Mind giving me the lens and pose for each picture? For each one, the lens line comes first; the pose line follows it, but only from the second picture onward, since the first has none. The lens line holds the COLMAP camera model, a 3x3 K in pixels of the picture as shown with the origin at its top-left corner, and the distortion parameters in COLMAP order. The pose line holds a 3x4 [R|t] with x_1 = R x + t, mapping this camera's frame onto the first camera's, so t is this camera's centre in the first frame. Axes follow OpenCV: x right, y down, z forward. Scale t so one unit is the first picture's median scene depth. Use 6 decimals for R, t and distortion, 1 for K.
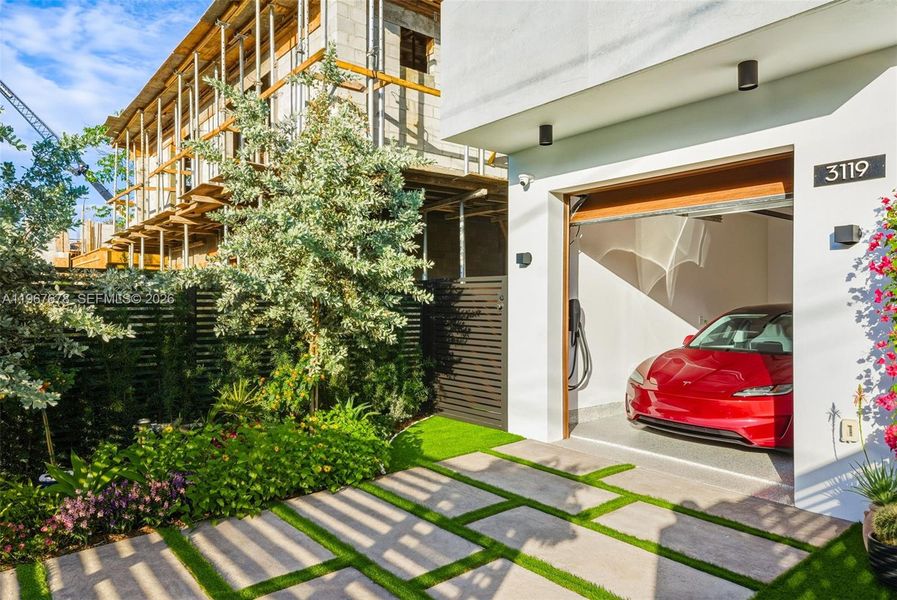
lens RADIAL K [[595.1, 0, 448.5], [0, 595.1, 300.0], [0, 0, 1]] dist [0.003969, 0.001542]
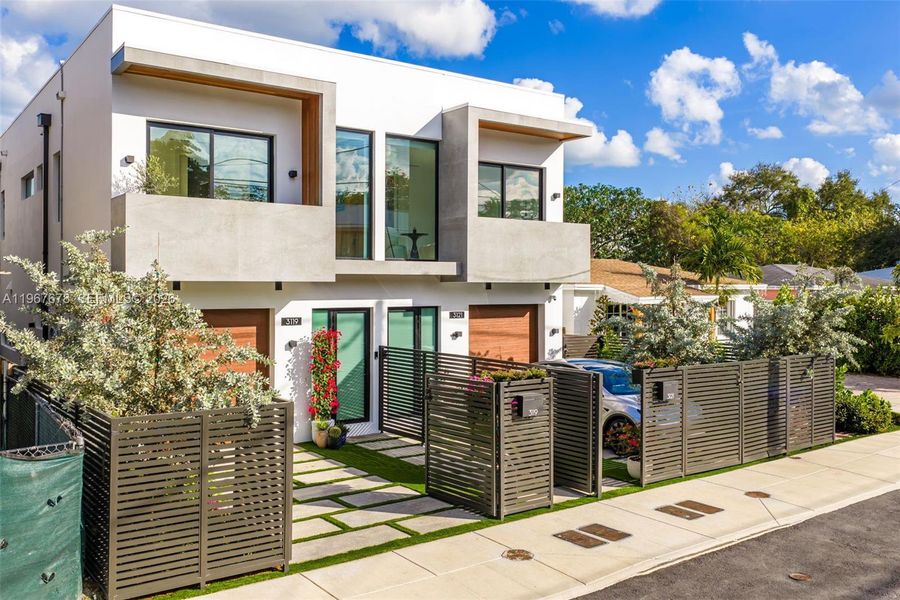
lens RADIAL K [[771.5, 0, 428.0], [0, 771.5, 286.3], [0, 0, 1]] dist [0.013550, -0.001437]
pose [[0.059583, 0.002756, 0.998220, -2.736628], [-0.003226, 0.999991, -0.002569, -0.349283], [-0.998218, -0.003067, 0.059591, 0.127706]]
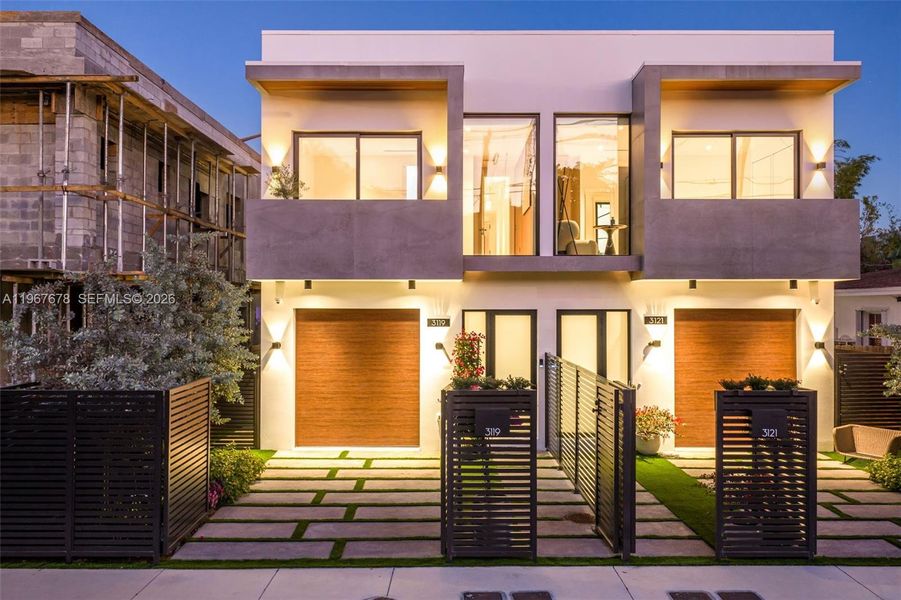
lens RADIAL K [[747.2, 0, 451.6], [0, 747.2, 299.8], [0, 0, 1]] dist [0.007404, -0.013142]
pose [[0.621824, 0.007377, 0.783123, -1.822452], [-0.002588, 0.999970, -0.007365, -0.273959], [-0.783153, 0.002553, 0.621824, -1.080948]]
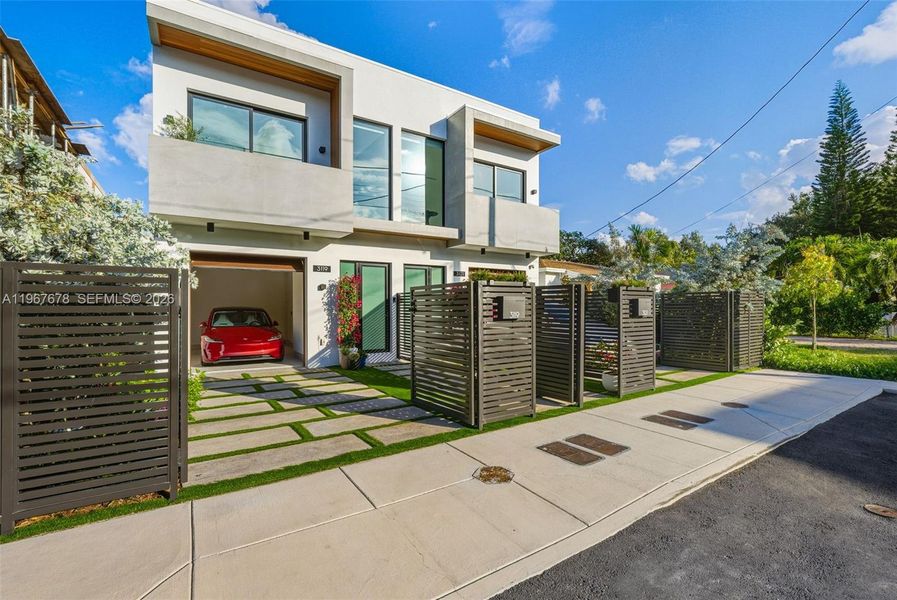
lens RADIAL K [[406.5, 0, 450.3], [0, 406.5, 306.8], [0, 0, 1]] dist [-0.001998, -0.000060]
pose [[0.091503, -0.003962, 0.995797, -1.540056], [0.000050, 0.999992, 0.003974, -0.000509], [-0.995805, -0.000314, 0.091502, 0.023281]]
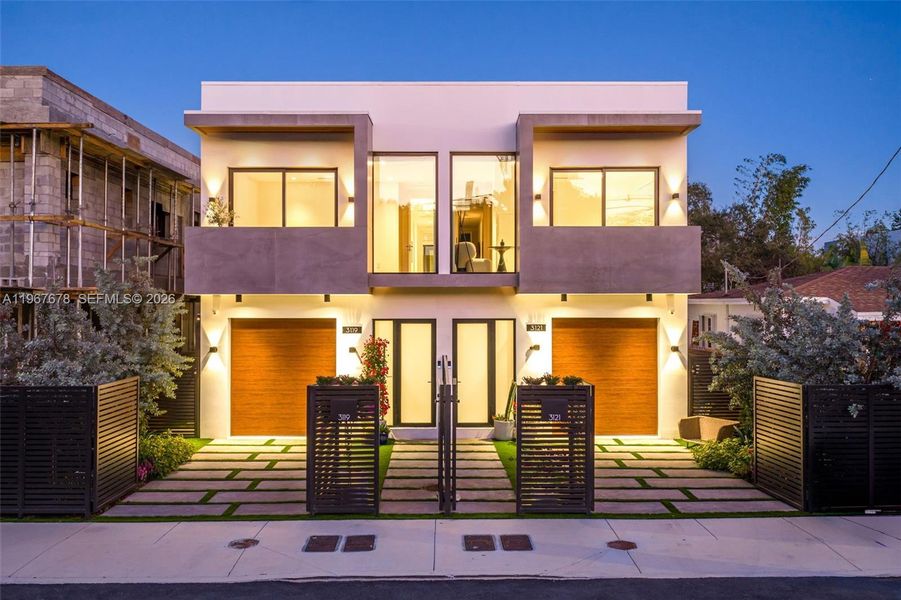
lens RADIAL K [[742.8, 0, 450.5], [0, 742.8, 300.0], [0, 0, 1]] dist [0.002810, -0.006629]
pose [[0.617285, 0.007582, 0.786703, -1.987691], [-0.001474, 0.999963, -0.008481, -0.319539], [-0.786738, 0.004076, 0.617274, -1.742619]]
